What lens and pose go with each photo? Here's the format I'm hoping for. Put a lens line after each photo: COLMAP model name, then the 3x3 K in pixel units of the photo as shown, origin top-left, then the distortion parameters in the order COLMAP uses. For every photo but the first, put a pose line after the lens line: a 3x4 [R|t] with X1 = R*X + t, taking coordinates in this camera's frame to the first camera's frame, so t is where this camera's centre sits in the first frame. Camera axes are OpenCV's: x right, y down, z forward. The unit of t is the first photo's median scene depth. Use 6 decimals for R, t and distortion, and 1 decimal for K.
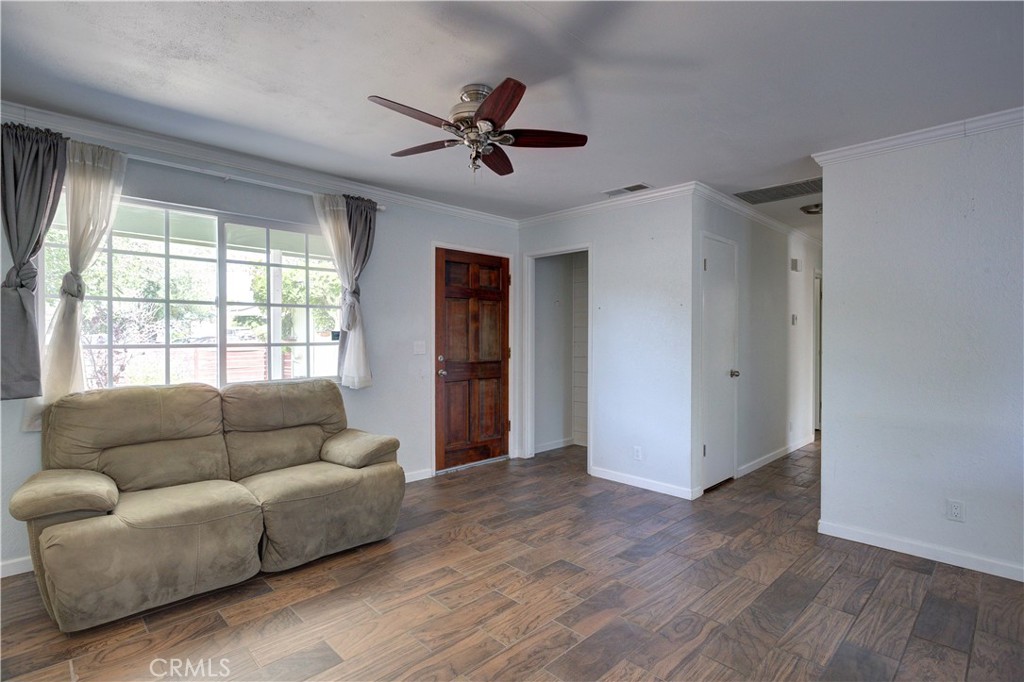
lens RADIAL K [[508.0, 0, 512.5], [0, 508.0, 341.5], [0, 0, 1]] dist [-0.004472, 0.000925]
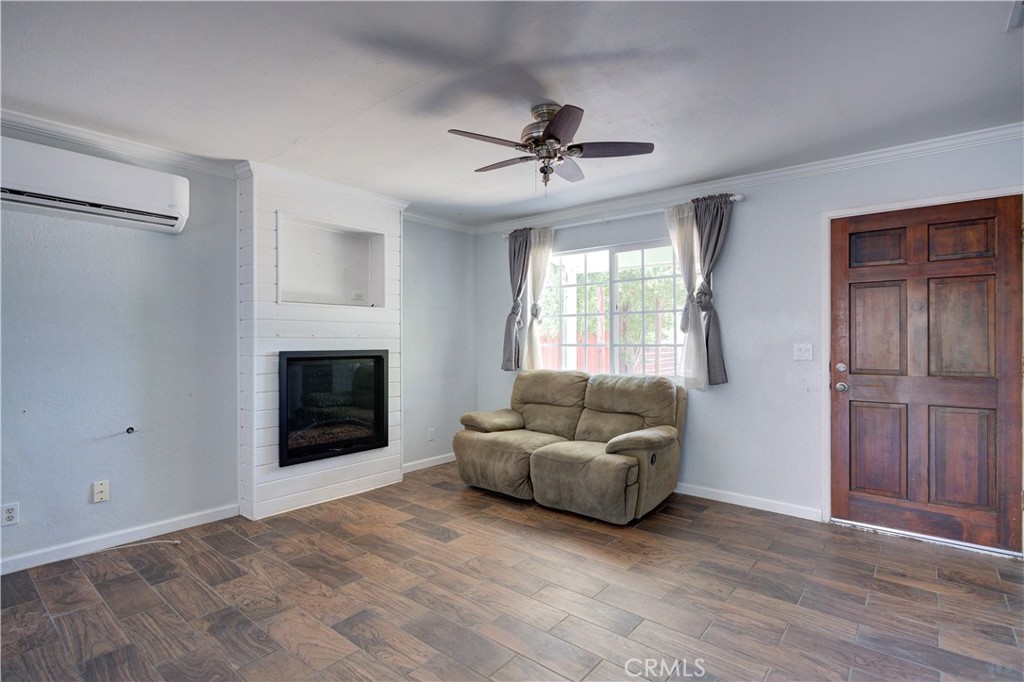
lens RADIAL K [[508.0, 0, 512.1], [0, 508.0, 339.5], [0, 0, 1]] dist [-0.004472, 0.000925]
pose [[0.094283, -0.000343, -0.995545, 0.752374], [-0.006149, 0.999981, -0.000927, -0.004855], [0.995526, 0.006209, 0.094279, 0.624098]]
